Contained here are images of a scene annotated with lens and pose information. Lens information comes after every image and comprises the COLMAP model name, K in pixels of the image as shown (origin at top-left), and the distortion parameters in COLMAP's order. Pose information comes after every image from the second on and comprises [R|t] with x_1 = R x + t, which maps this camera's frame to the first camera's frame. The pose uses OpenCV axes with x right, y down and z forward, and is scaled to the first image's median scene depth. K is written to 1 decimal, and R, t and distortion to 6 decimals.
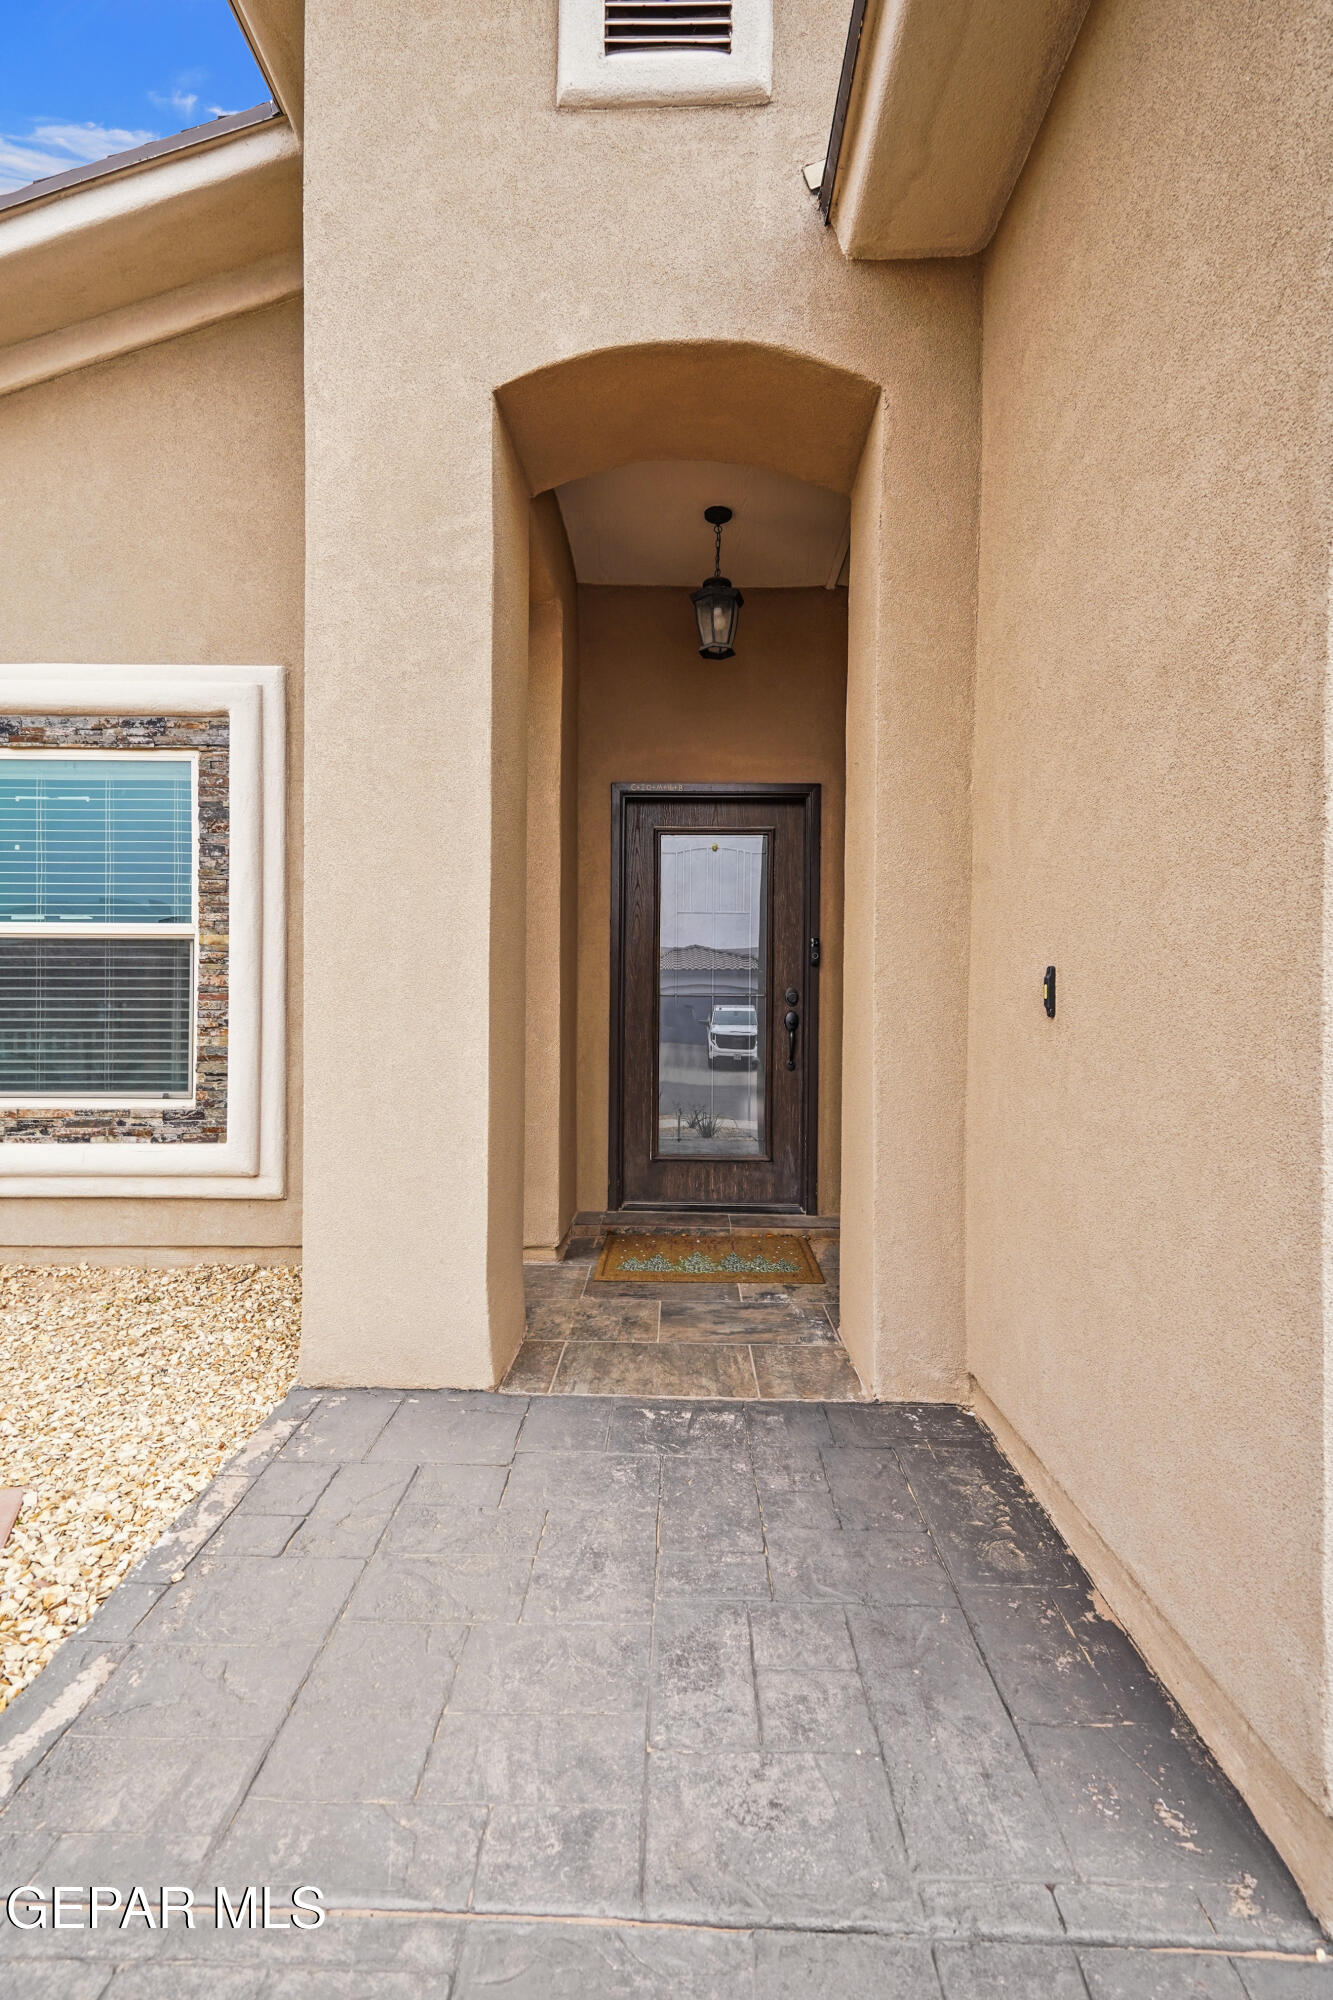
lens RADIAL K [[925.7, 0, 668.6], [0, 925.7, 1009.0], [0, 0, 1]] dist [-0.042025, 0.008581]
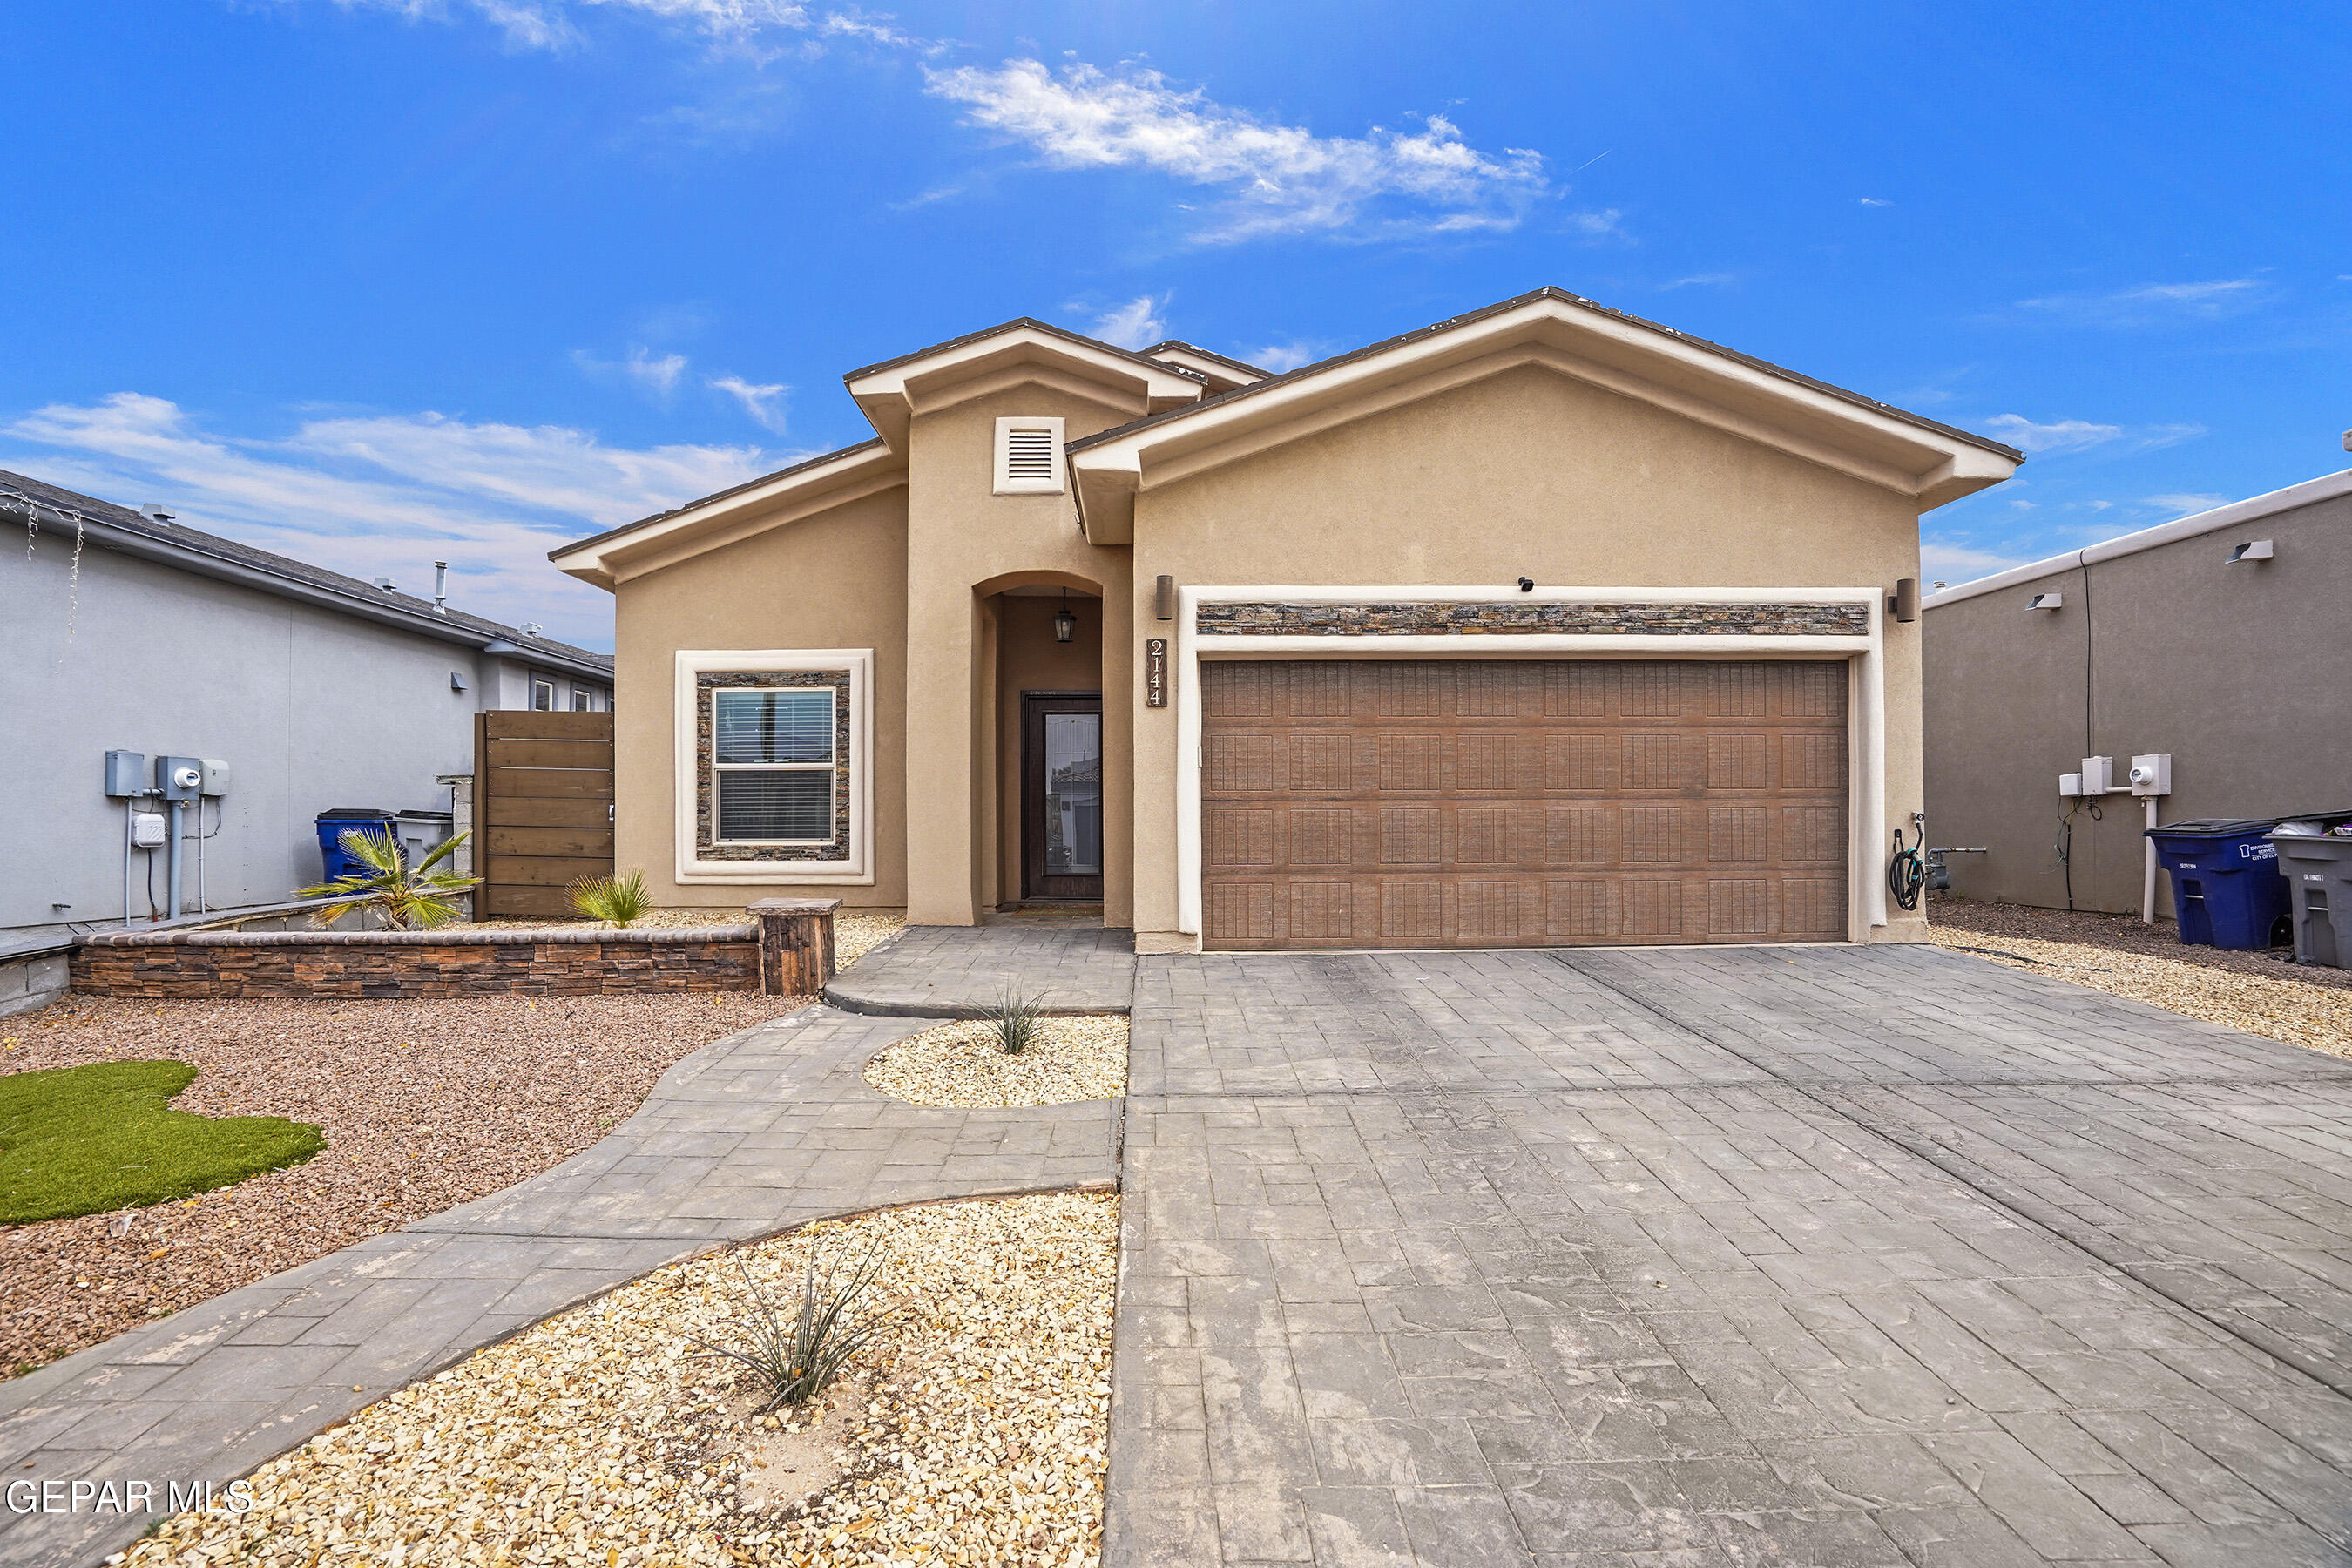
lens RADIAL K [[1088.6, 0, 1153.4], [0, 1088.6, 785.7], [0, 0, 1]] dist [-0.042025, 0.008581]
pose [[0.999544, -0.013051, 0.027244, 0.196895], [0.014257, 0.998907, -0.044519, 0.092762], [-0.026633, 0.044887, 0.998637, -1.698515]]
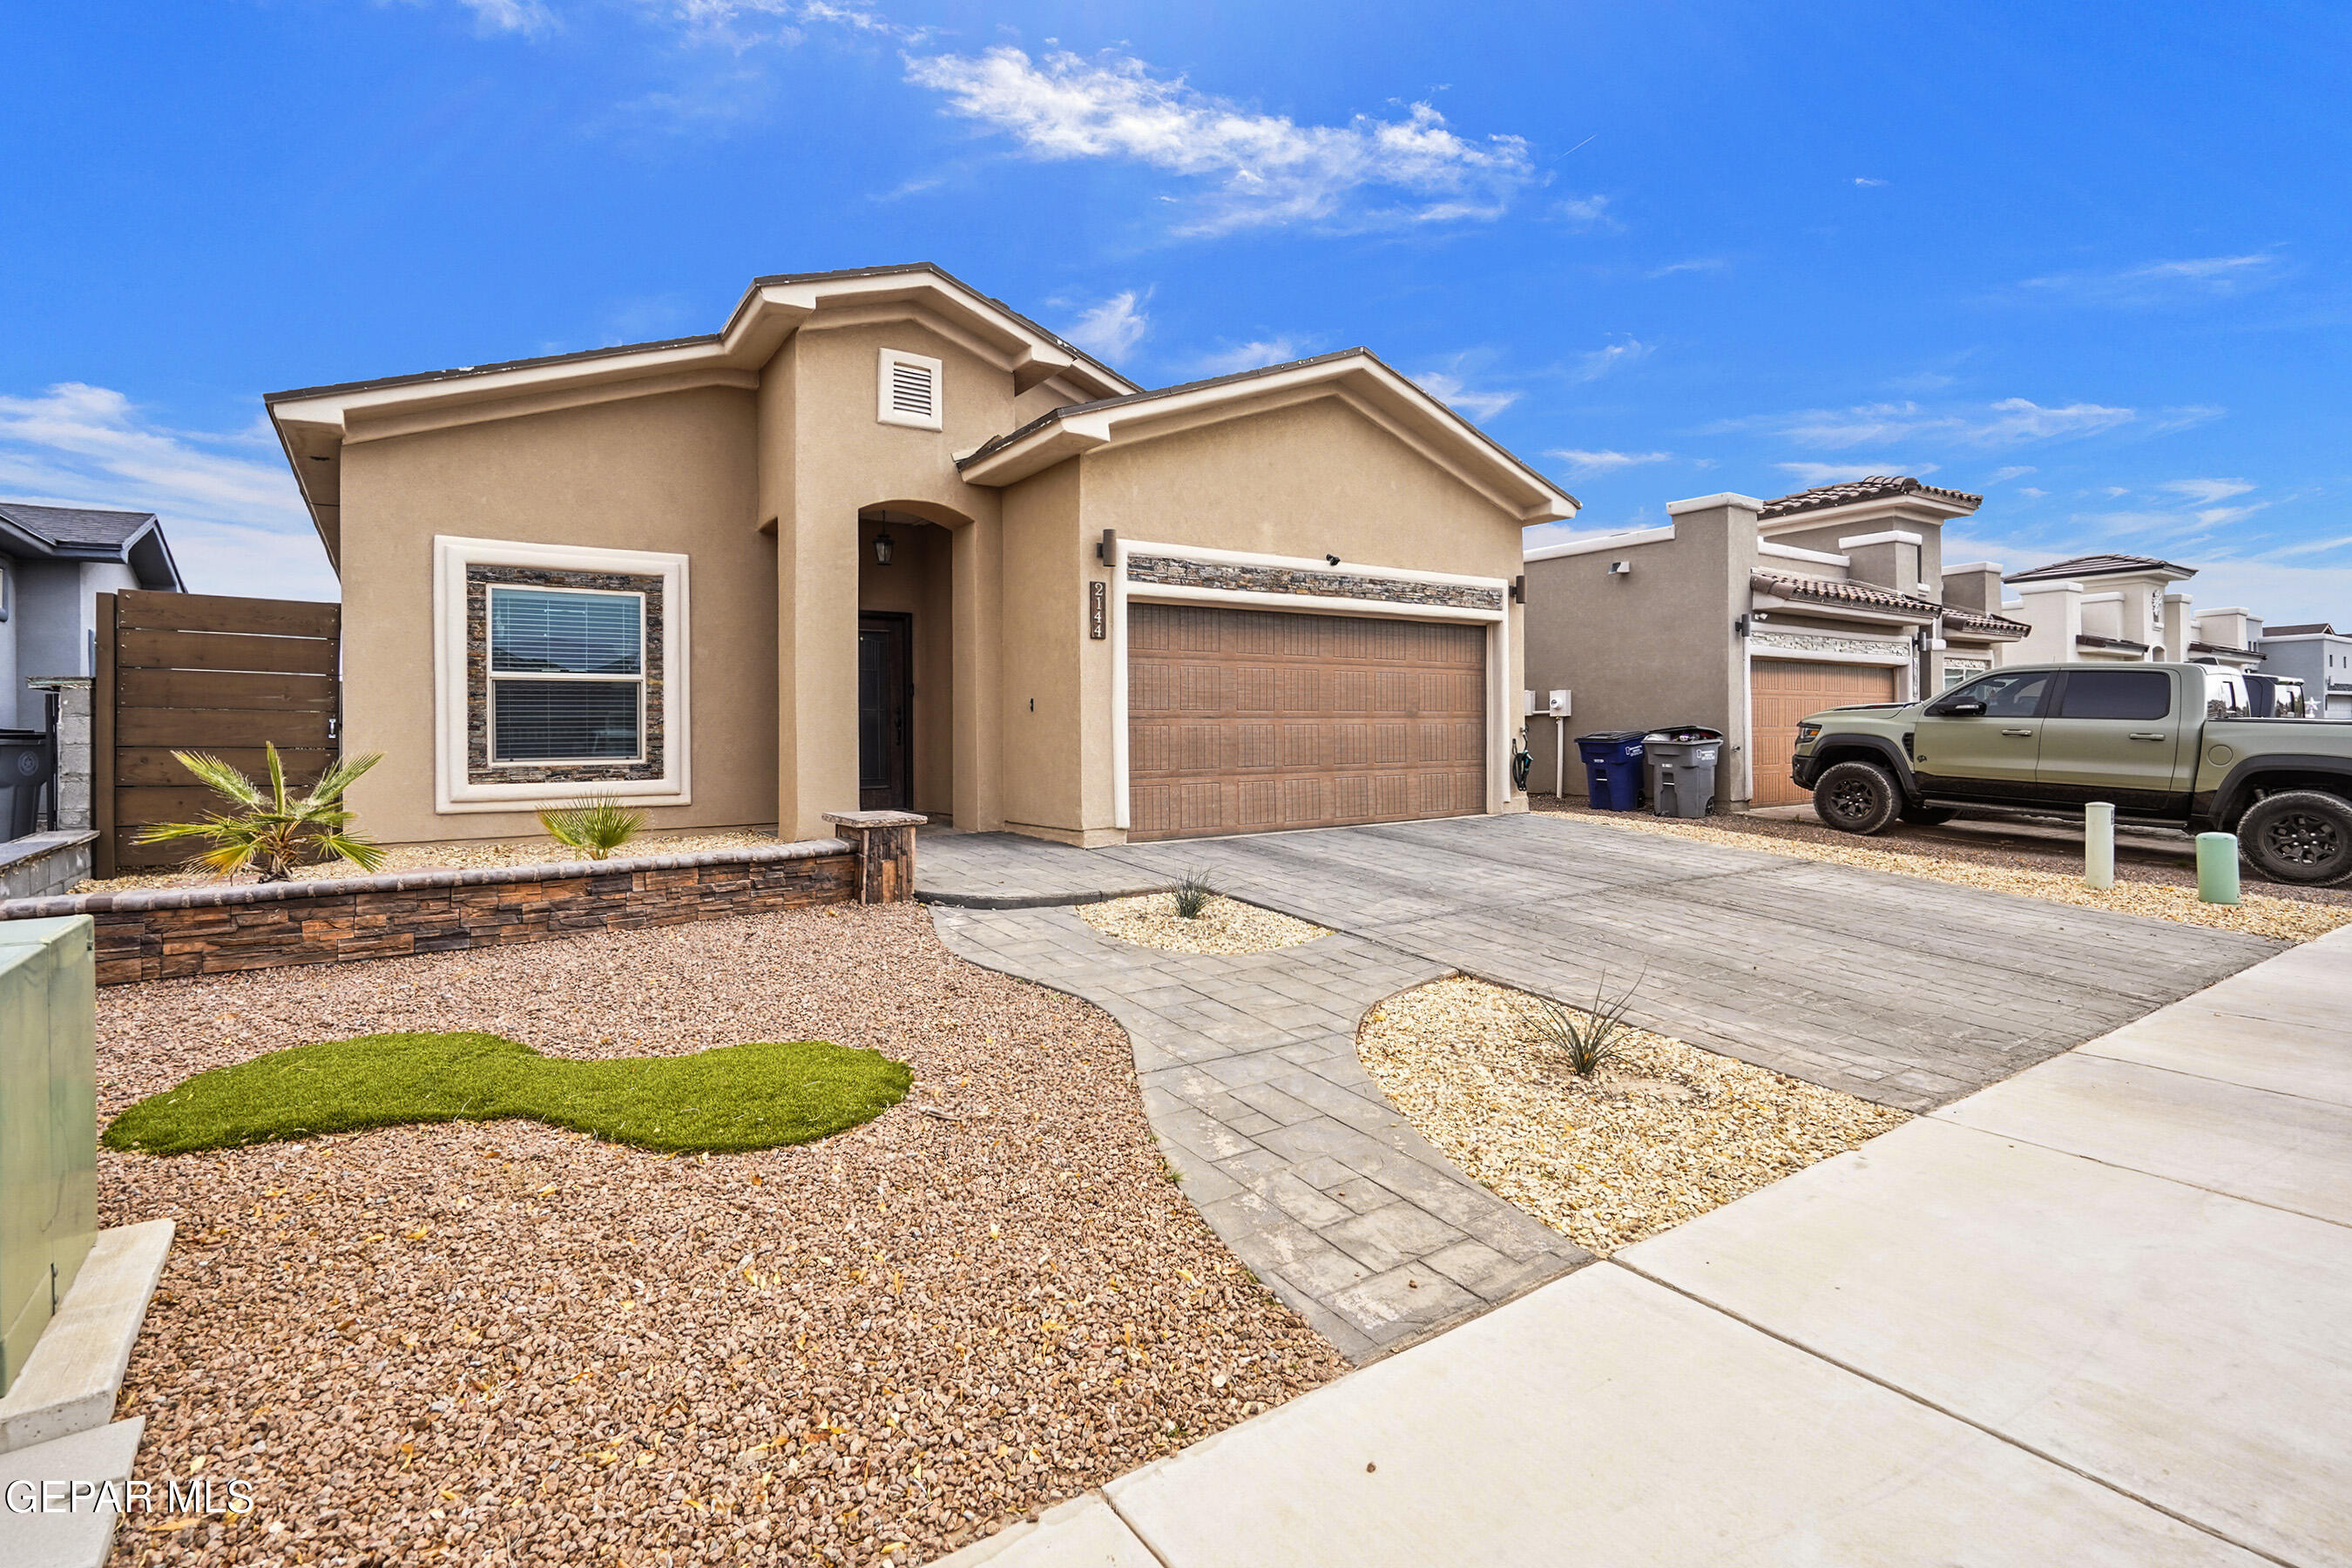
lens RADIAL K [[1088.6, 0, 1176.3], [0, 1088.6, 710.9], [0, 0, 1]] dist [-0.042025, 0.008581]
pose [[0.814471, -0.007147, 0.580160, -0.960908], [0.022828, 0.999545, -0.019734, 0.065876], [-0.579755, 0.029317, 0.814263, -1.721328]]
